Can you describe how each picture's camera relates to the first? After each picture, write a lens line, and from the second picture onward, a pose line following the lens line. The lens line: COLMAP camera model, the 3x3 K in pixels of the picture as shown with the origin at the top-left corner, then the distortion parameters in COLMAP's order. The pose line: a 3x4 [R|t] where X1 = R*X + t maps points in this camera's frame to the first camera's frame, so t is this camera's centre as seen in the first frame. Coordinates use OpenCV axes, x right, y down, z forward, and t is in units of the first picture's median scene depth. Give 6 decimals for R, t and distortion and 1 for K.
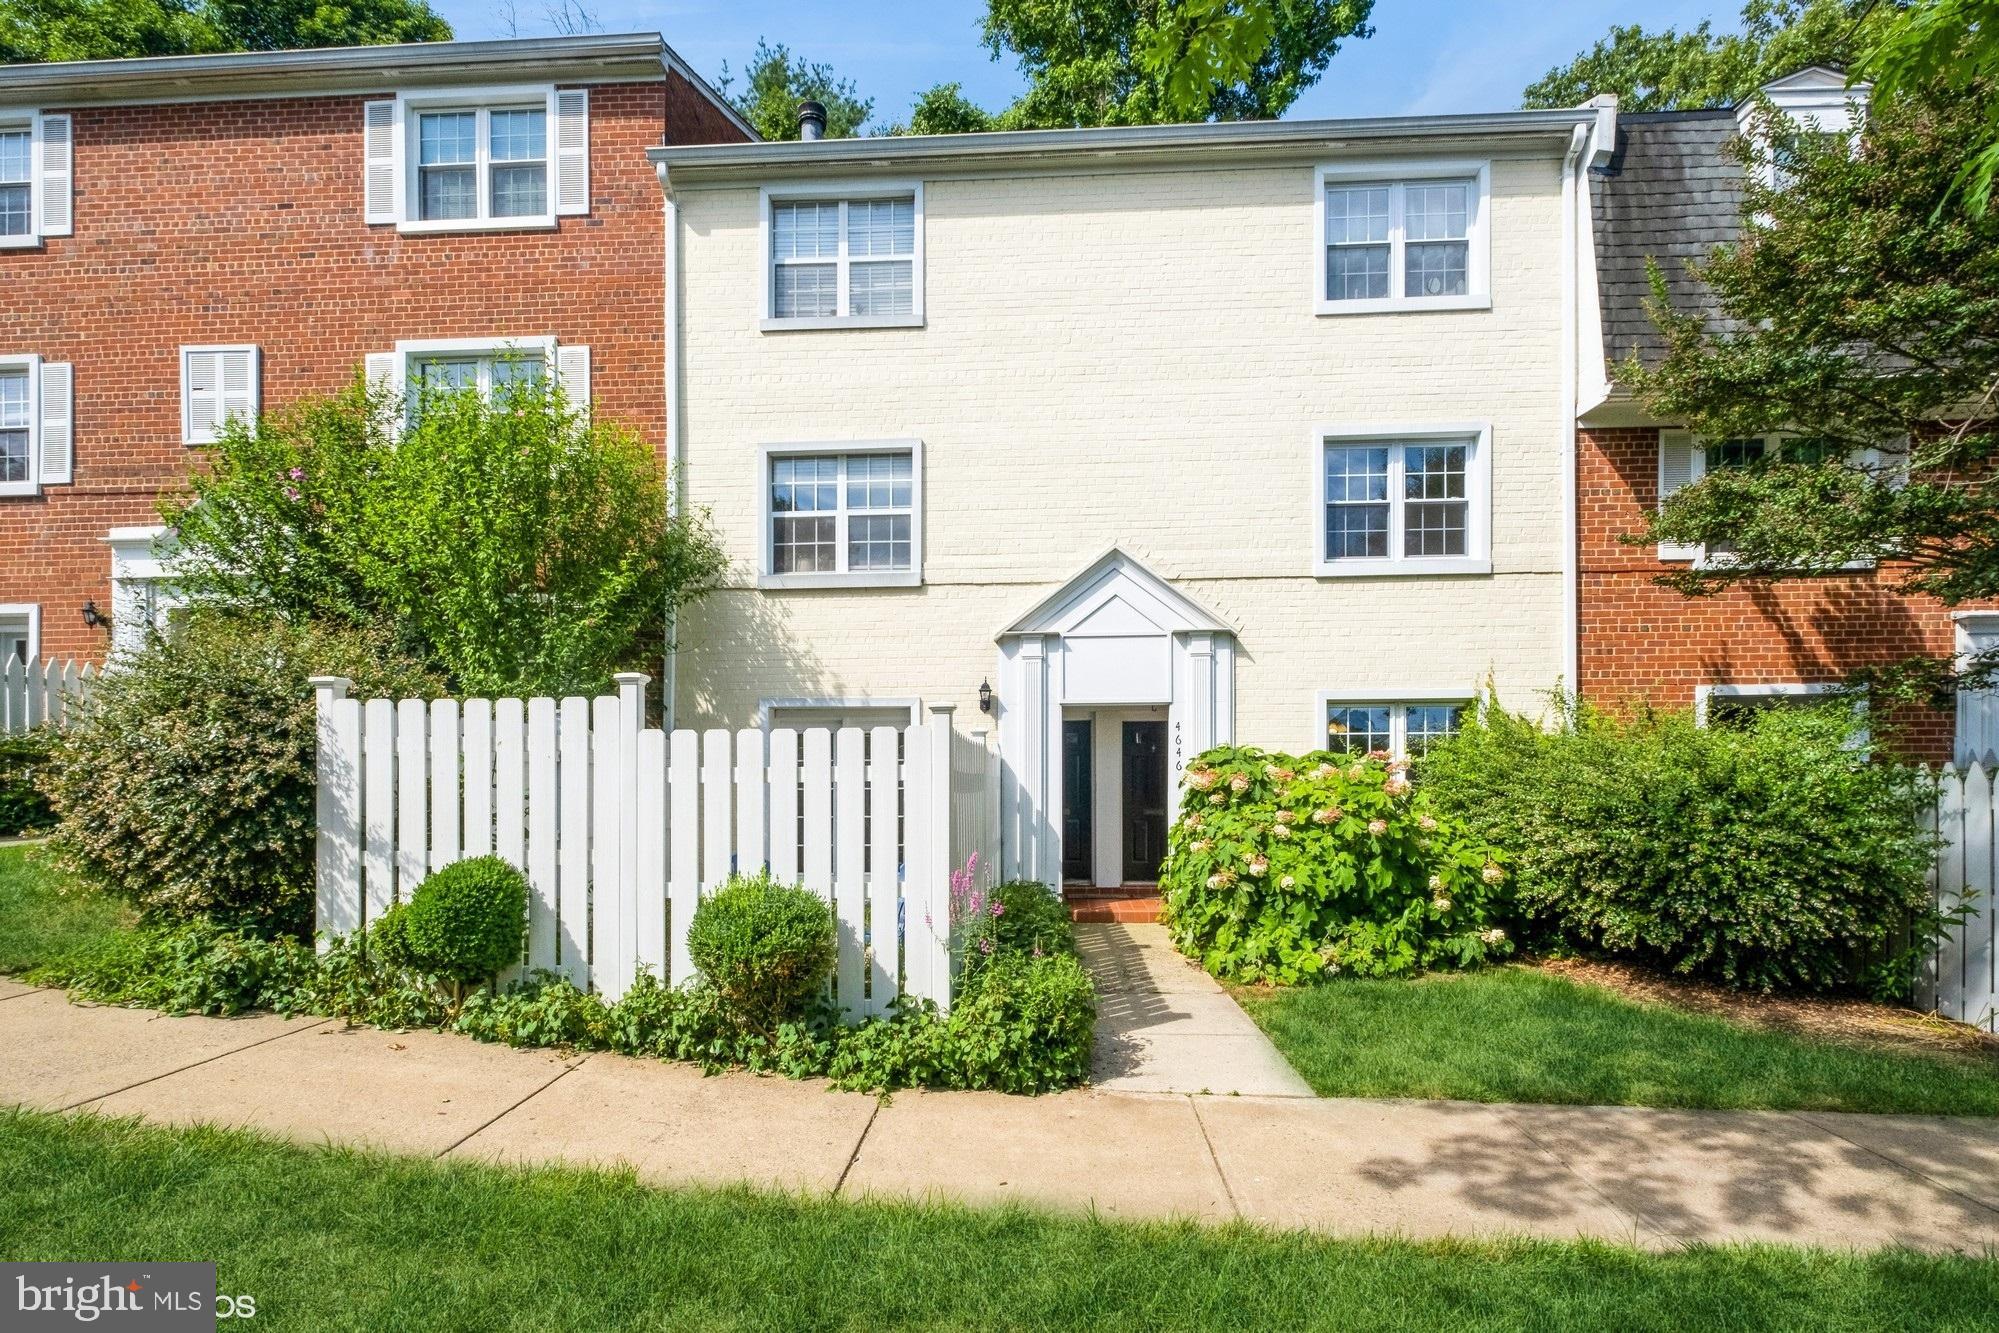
lens RADIAL K [[904.3, 0, 1019.7], [0, 904.3, 797.4], [0, 0, 1]] dist [0.005141, -0.004105]
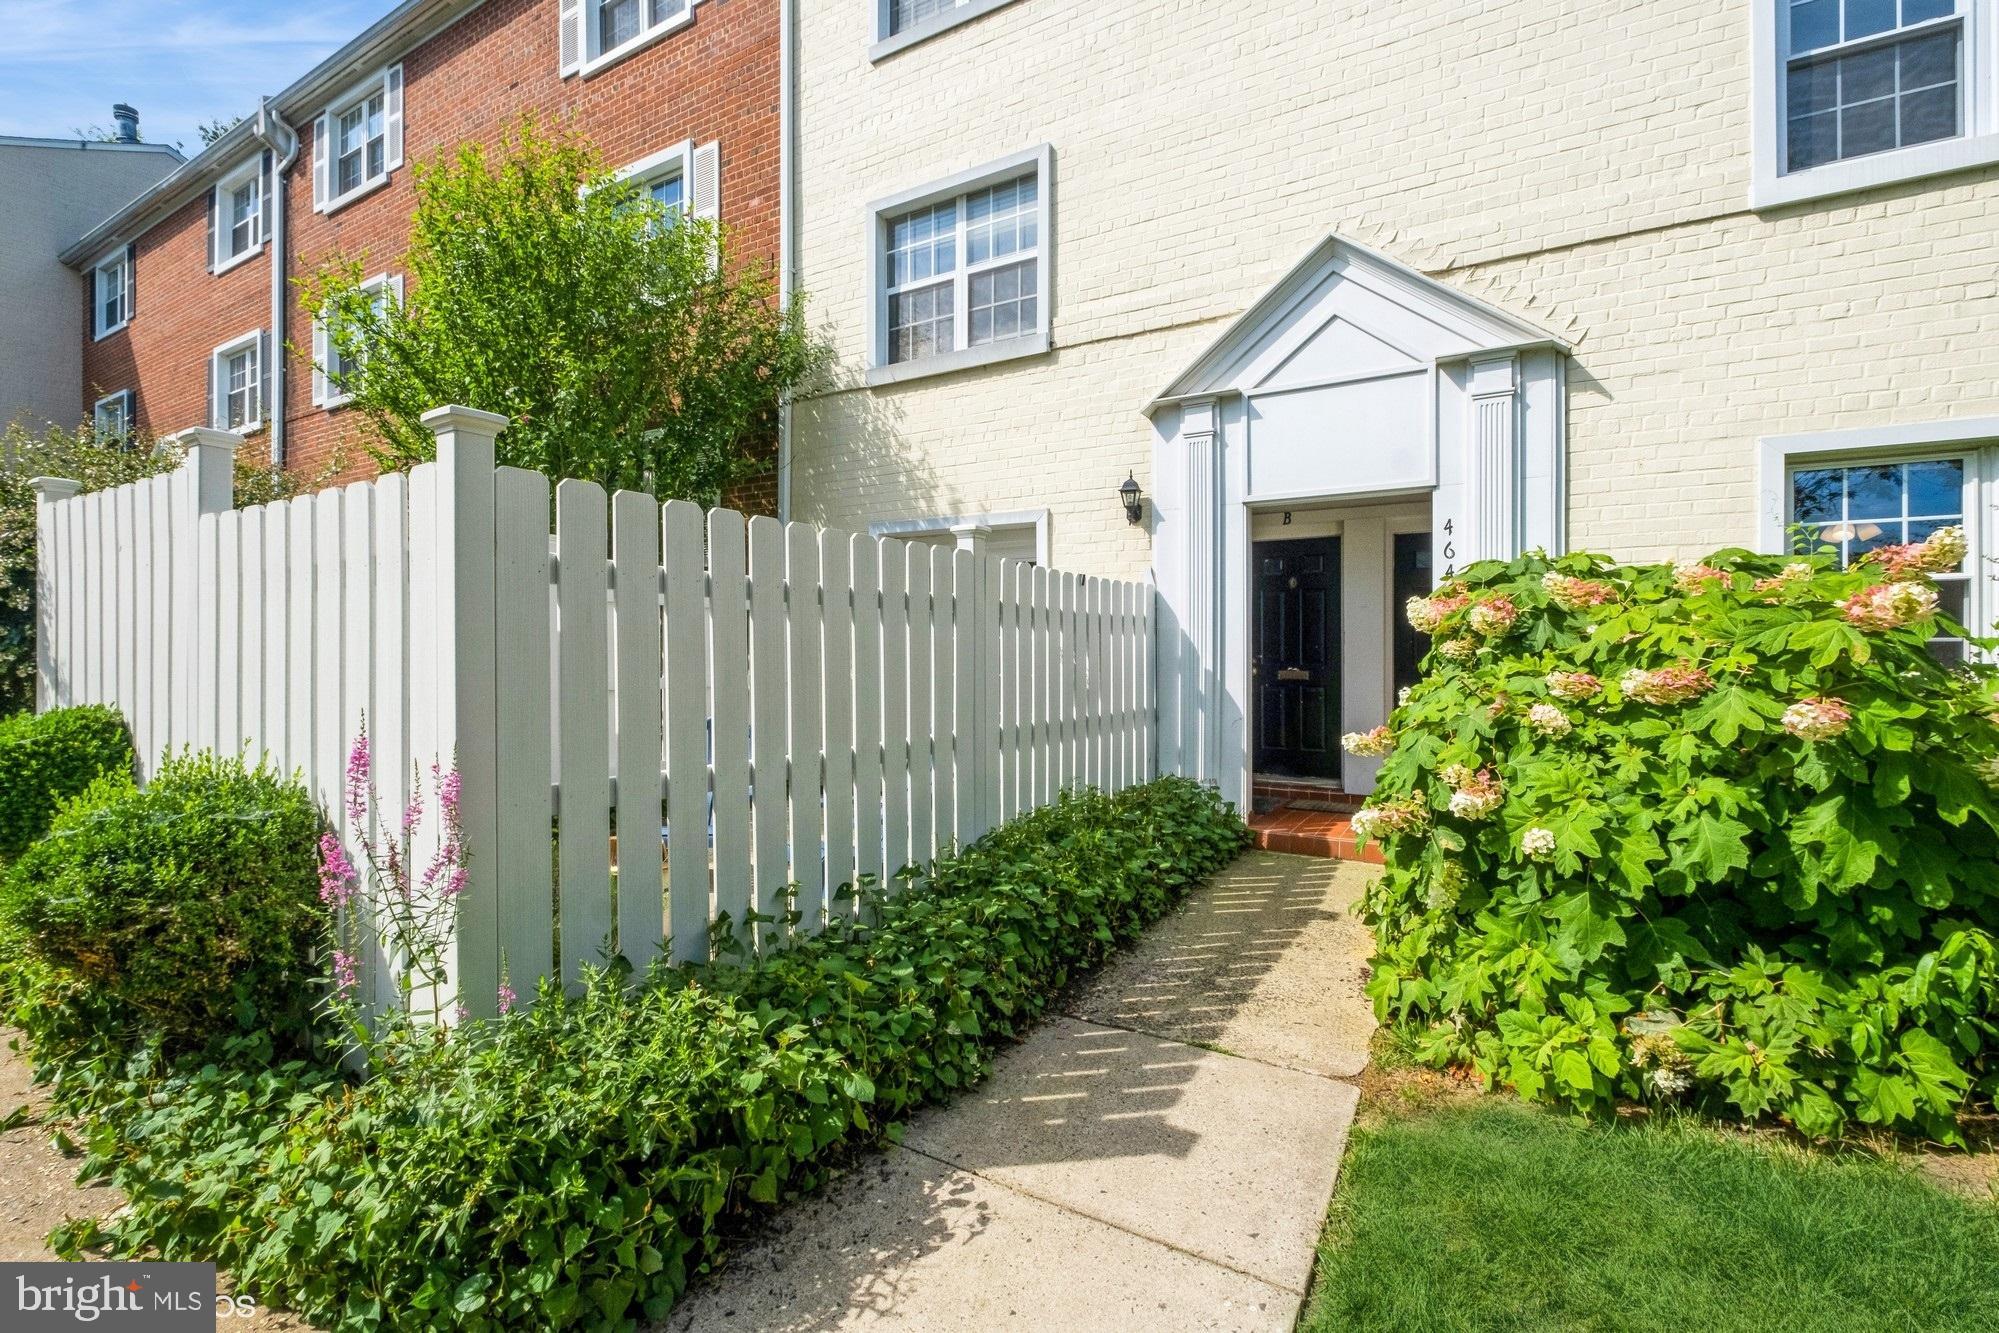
lens RADIAL K [[904.3, 0, 991.8], [0, 904.3, 654.9], [0, 0, 1]] dist [0.005141, -0.004105]
pose [[0.882144, 0.007750, -0.470916, 0.193721], [-0.013215, 0.999878, -0.008301, 0.010763], [0.470794, 0.013546, 0.882139, 0.369584]]
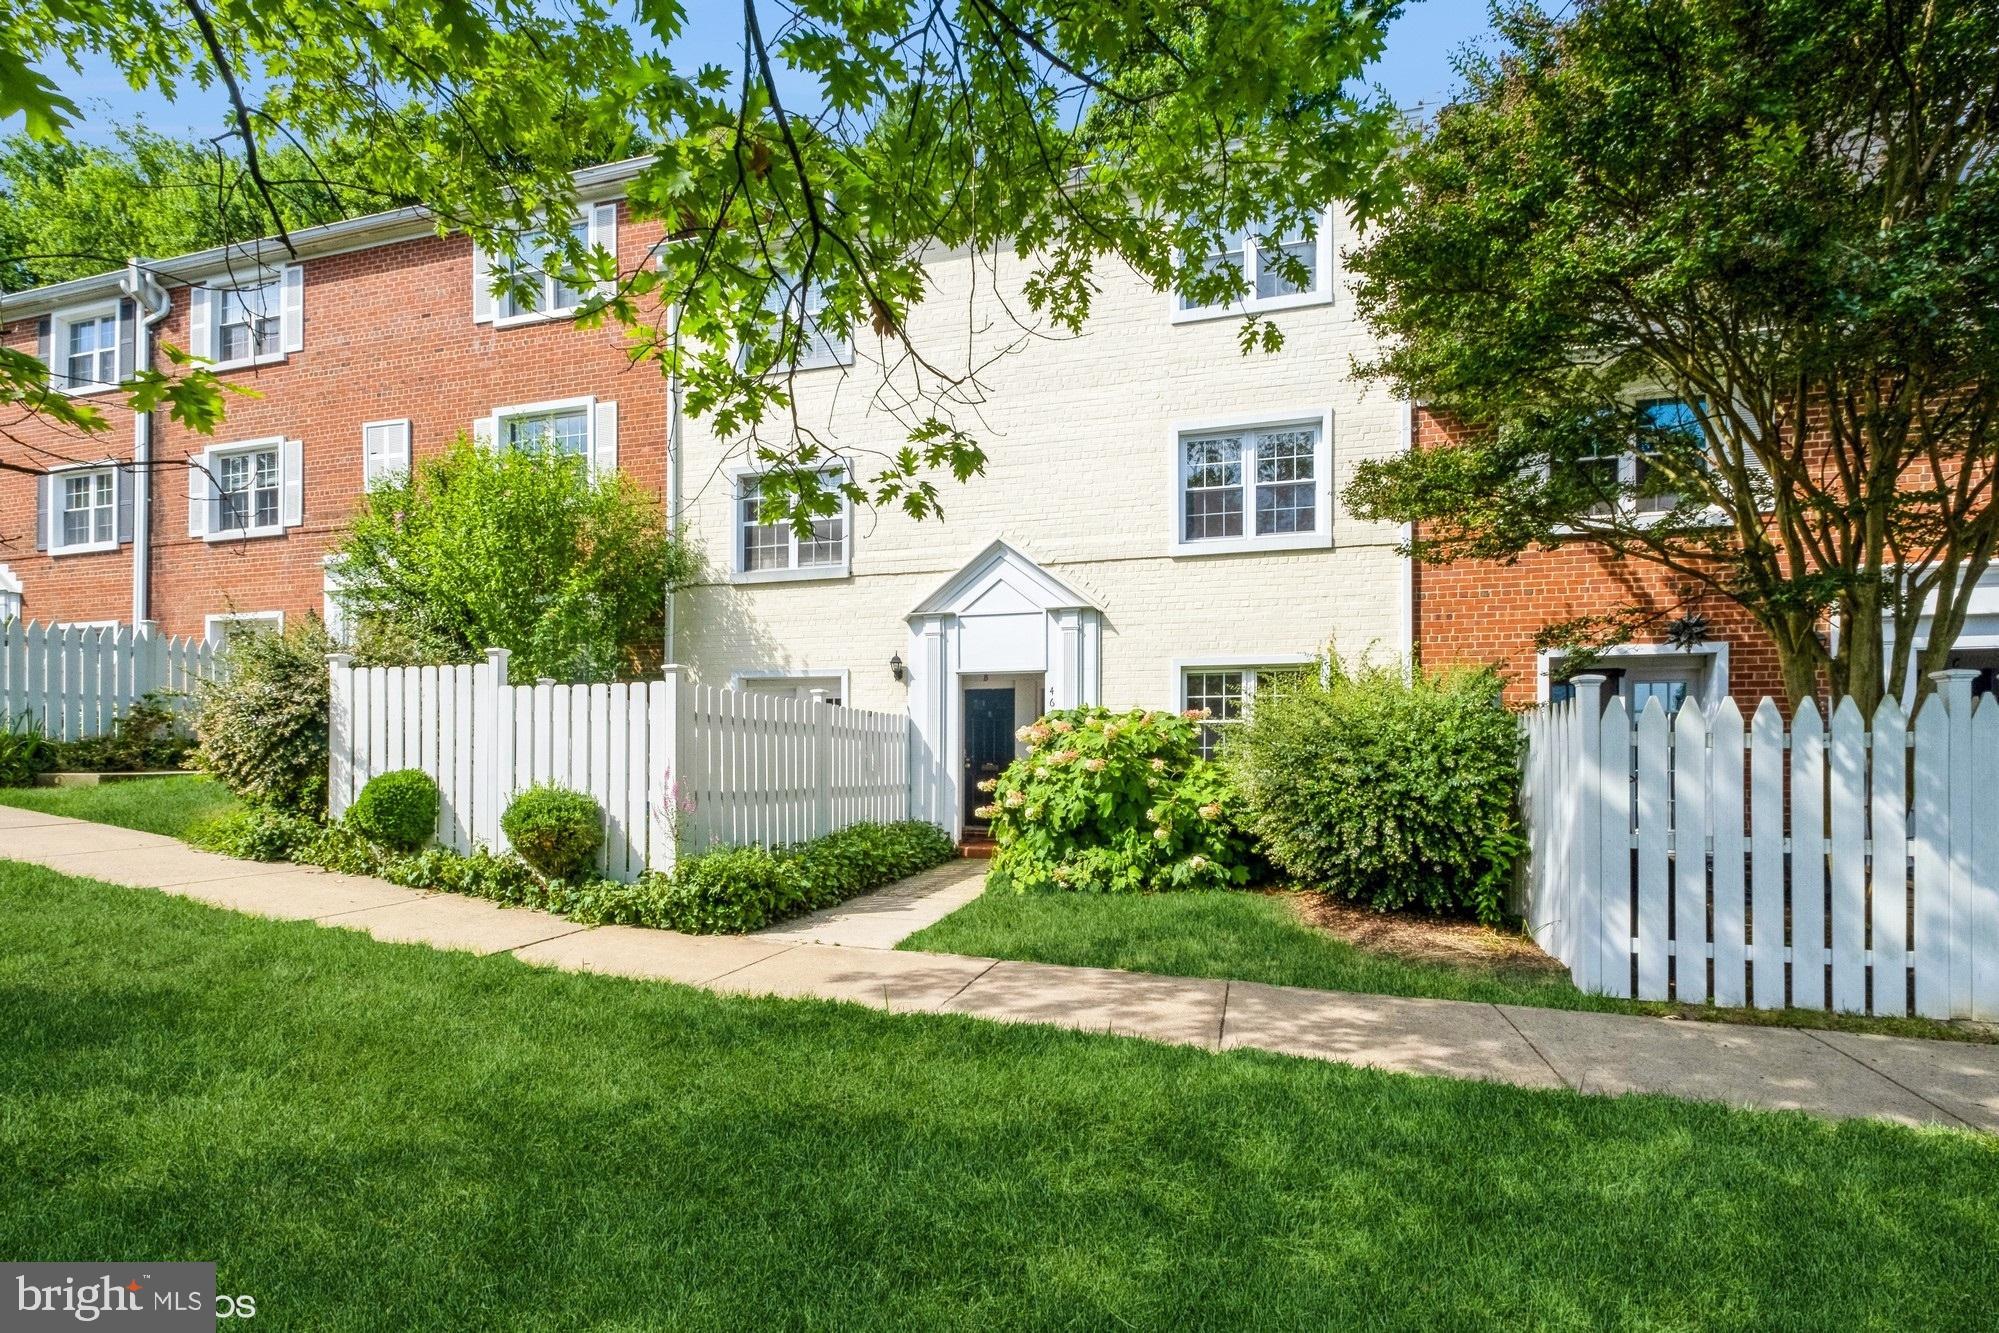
lens RADIAL K [[904.3, 0, 996.5], [0, 904.3, 775.6], [0, 0, 1]] dist [0.005141, -0.004105]
pose [[0.972939, 0.014997, -0.230576, 0.380778], [-0.015805, 0.999874, -0.001660, 0.032904], [0.230522, 0.005259, 0.973053, -0.140230]]
